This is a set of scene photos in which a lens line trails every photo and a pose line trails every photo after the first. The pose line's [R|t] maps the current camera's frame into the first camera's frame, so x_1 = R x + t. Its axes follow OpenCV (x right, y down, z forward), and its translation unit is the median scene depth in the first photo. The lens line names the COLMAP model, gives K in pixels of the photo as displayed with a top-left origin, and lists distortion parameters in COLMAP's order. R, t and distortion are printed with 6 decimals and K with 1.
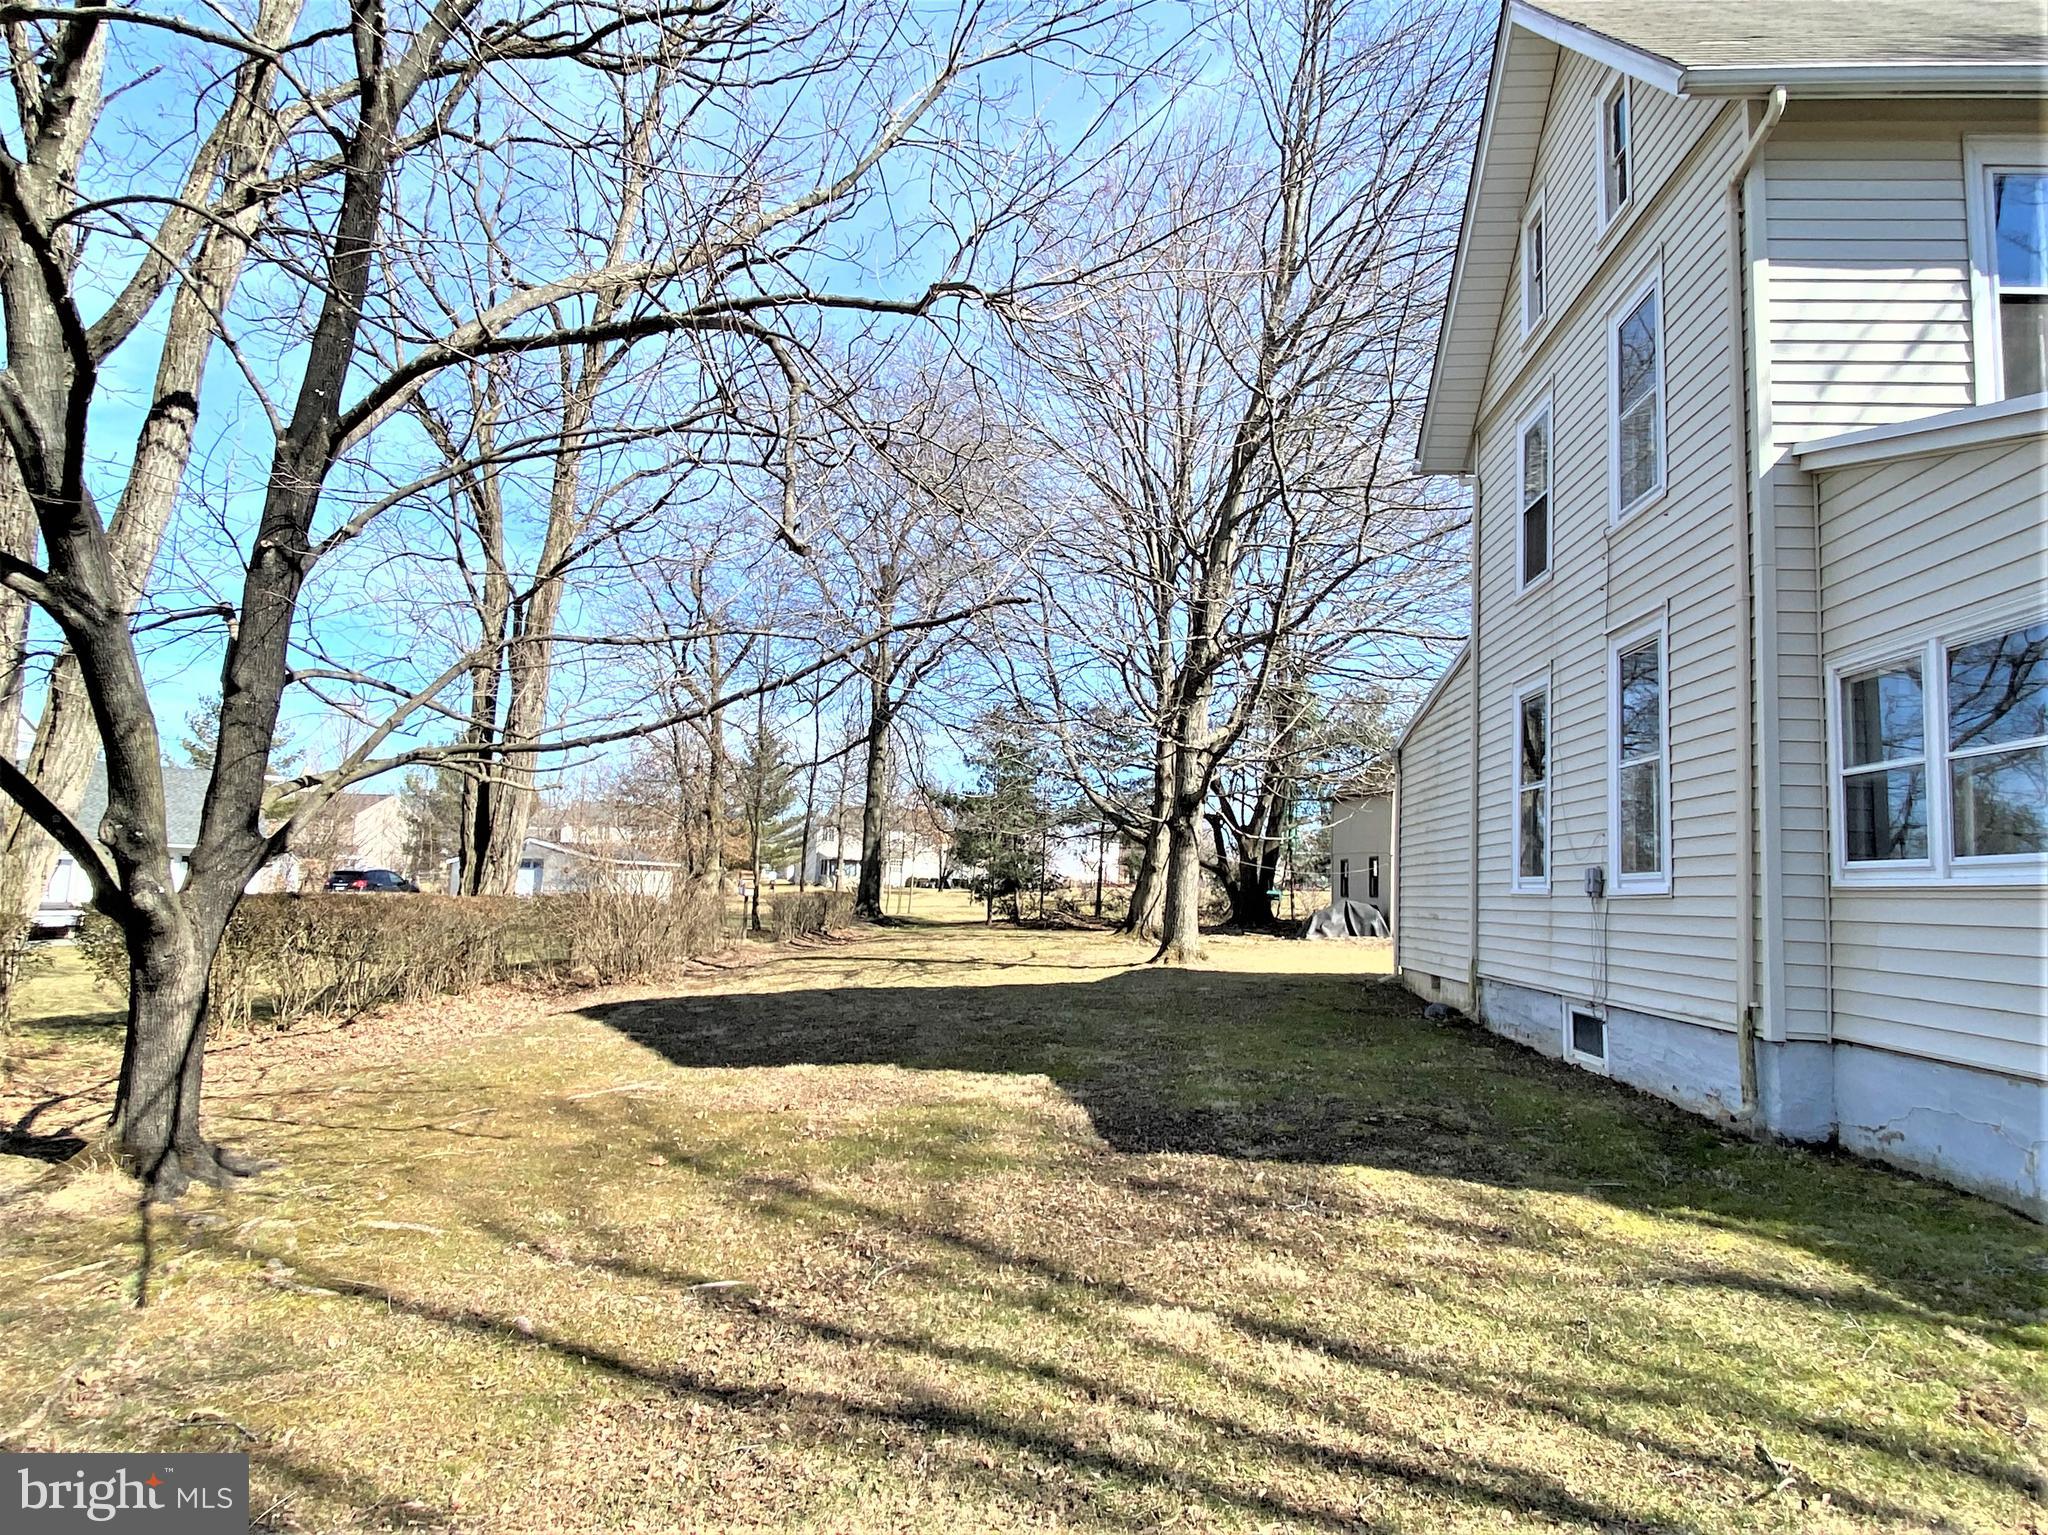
lens RADIAL K [[1145.1, 0, 1024.0], [0, 1145.1, 767.5], [0, 0, 1]] dist [0.003419, -0.020741]
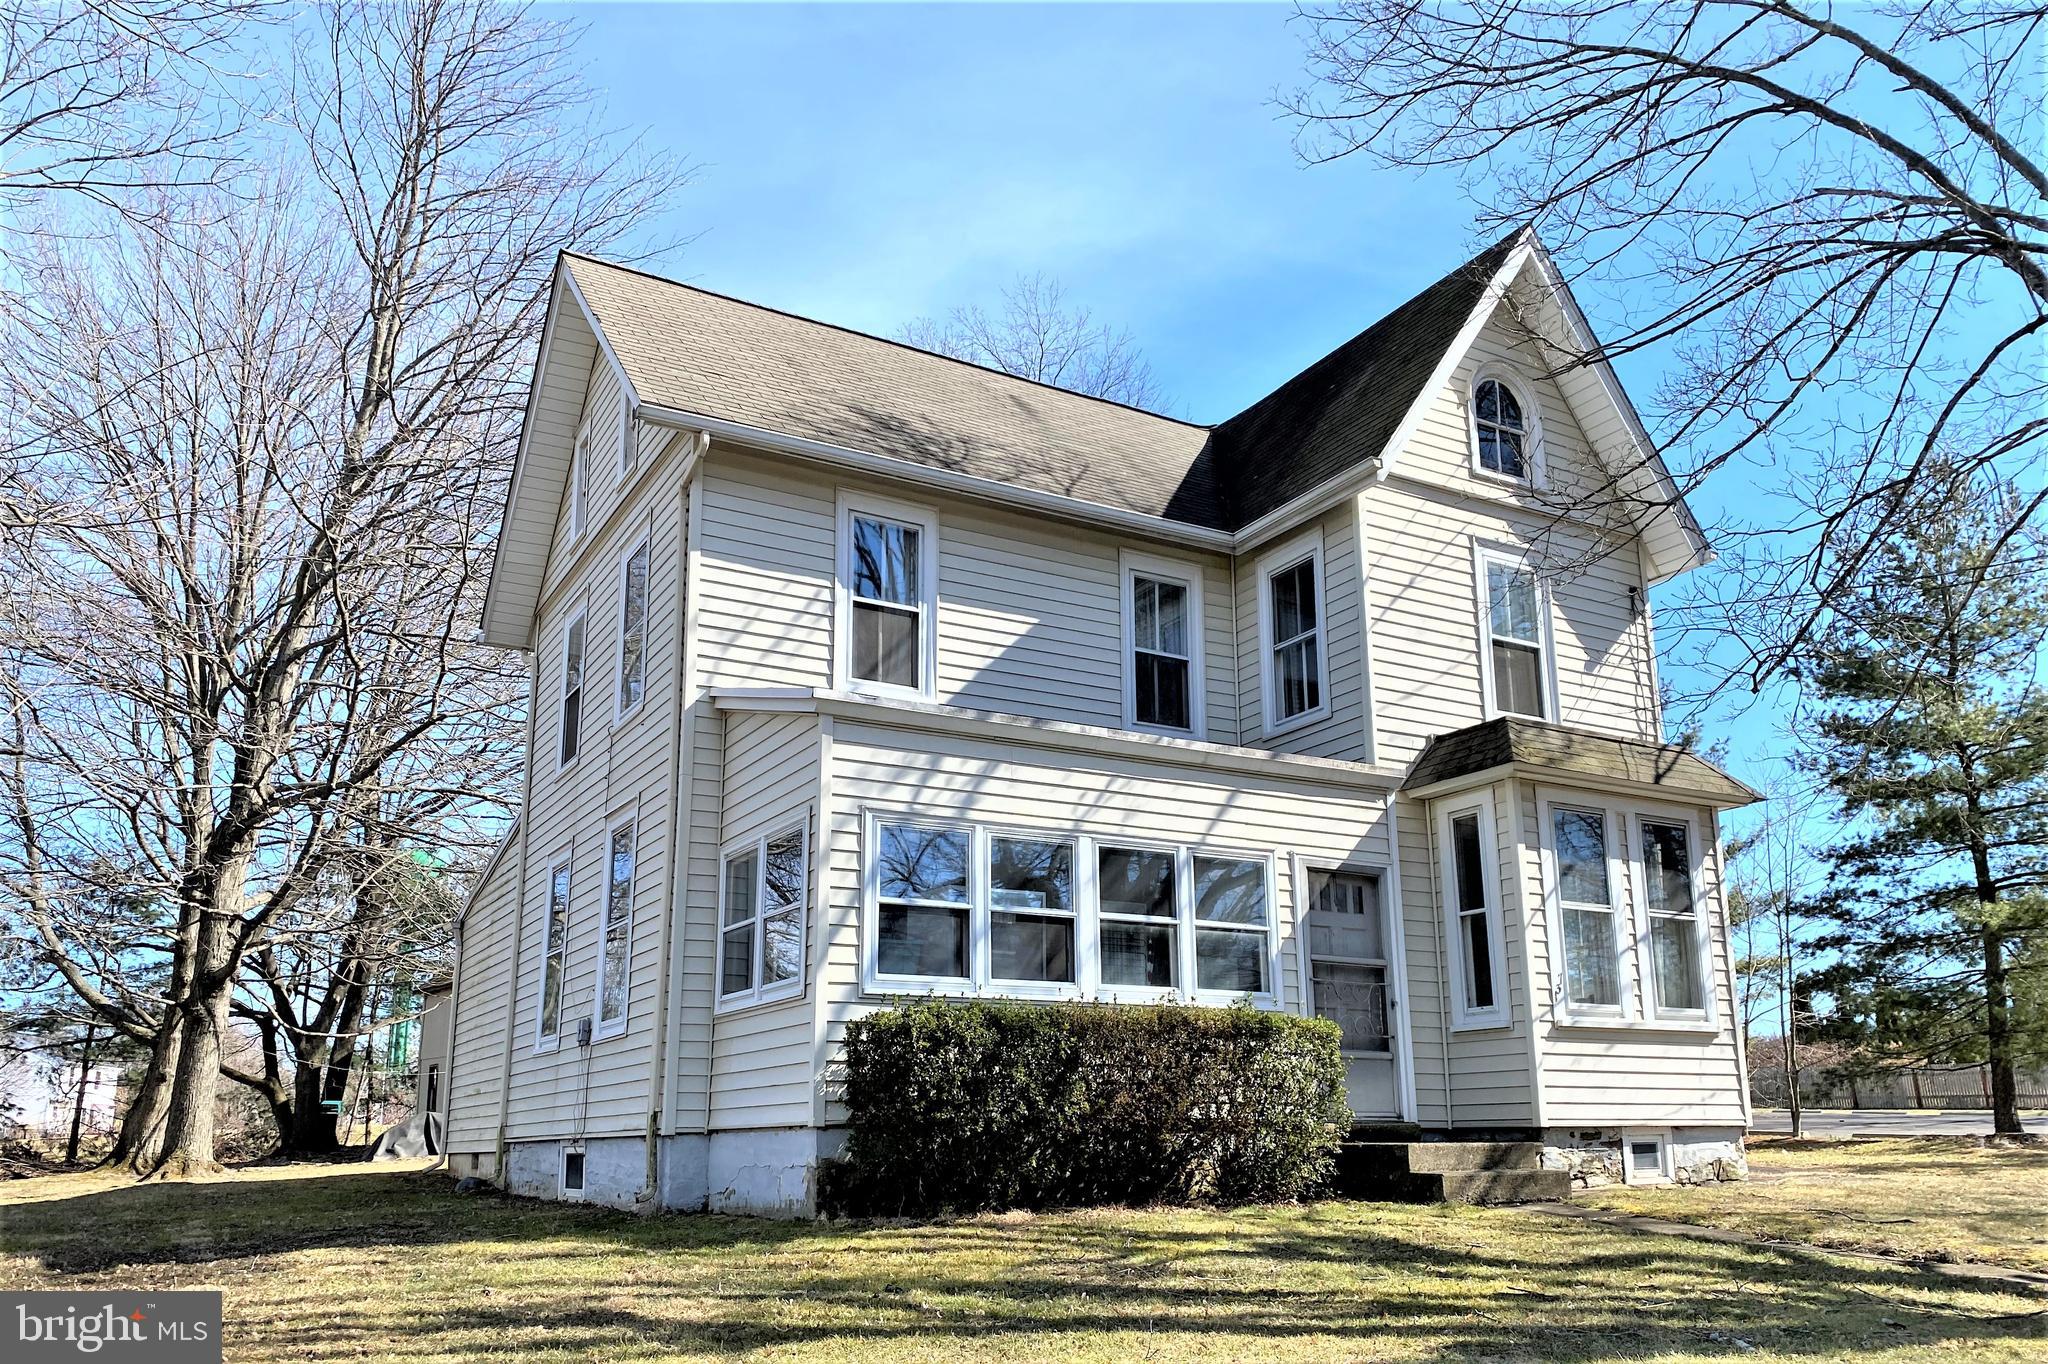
lens RADIAL K [[1514.0, 0, 1019.8], [0, 1514.0, 787.9], [0, 0, 1]] dist [0.072275, -0.117526]
pose [[0.821801, 0.078112, 0.564395, -0.022410], [-0.012616, 0.992810, -0.119035, 0.033816], [-0.569635, 0.090702, 0.816878, -0.509536]]
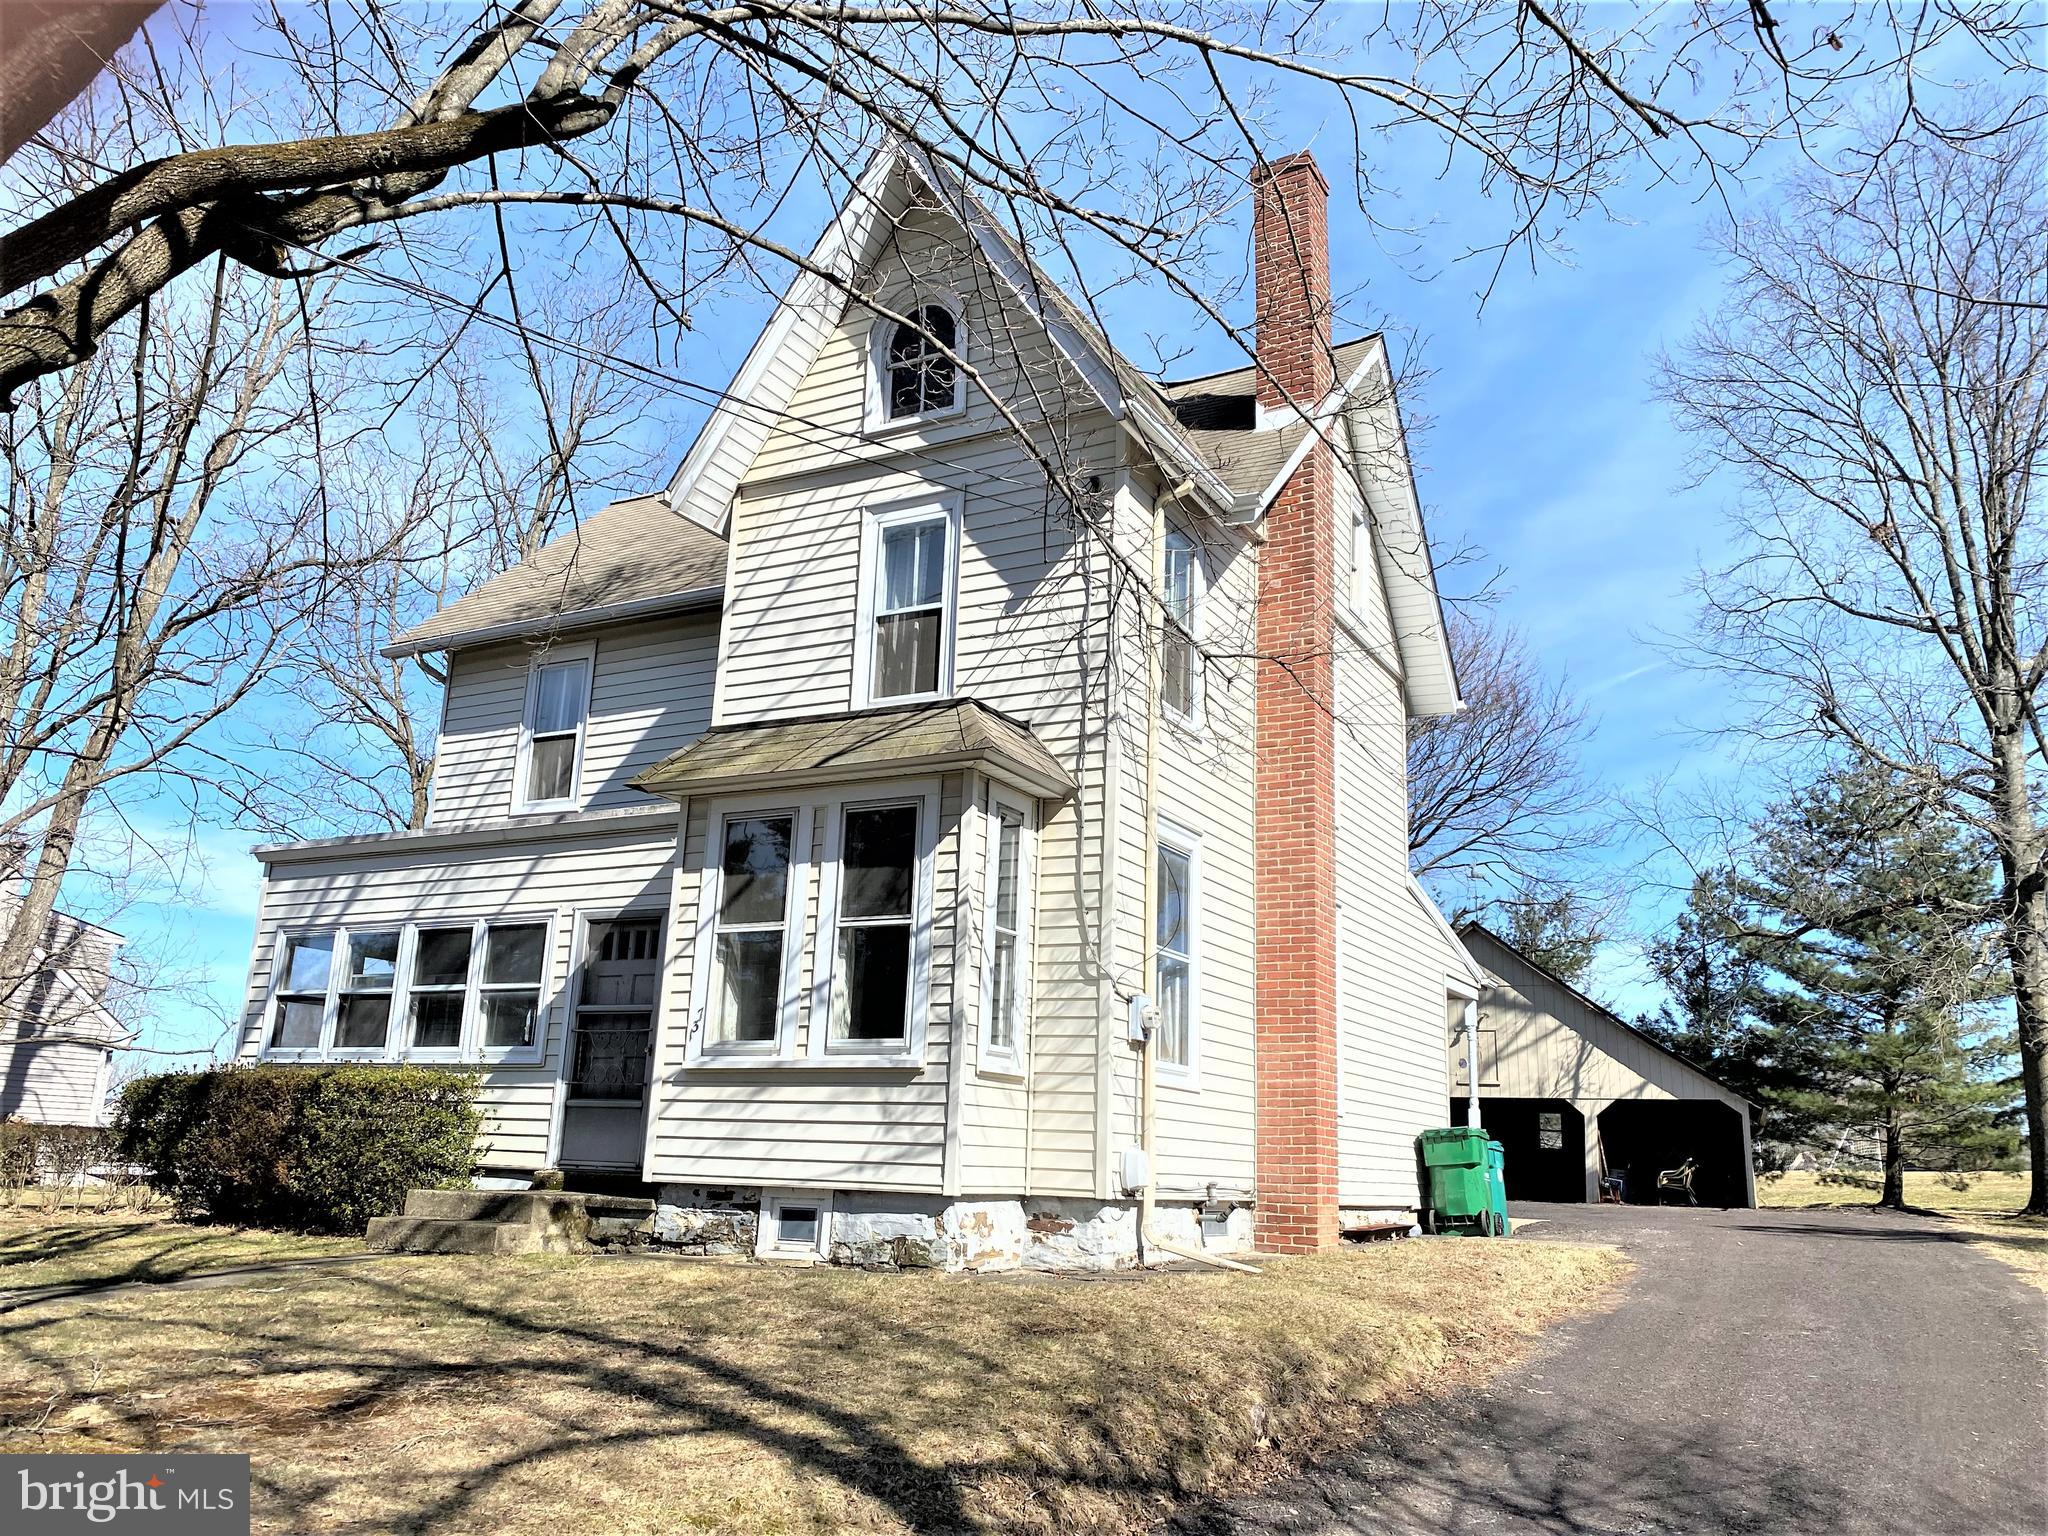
lens RADIAL K [[1585.6, 0, 1024.0], [0, 1585.6, 768.0], [0, 0, 1]] dist [0.058748, -0.001925]
pose [[0.919358, -0.103617, -0.379531, 1.903232], [0.037252, 0.983286, -0.178215, 0.077276], [0.391653, 0.149705, 0.907852, -0.730642]]
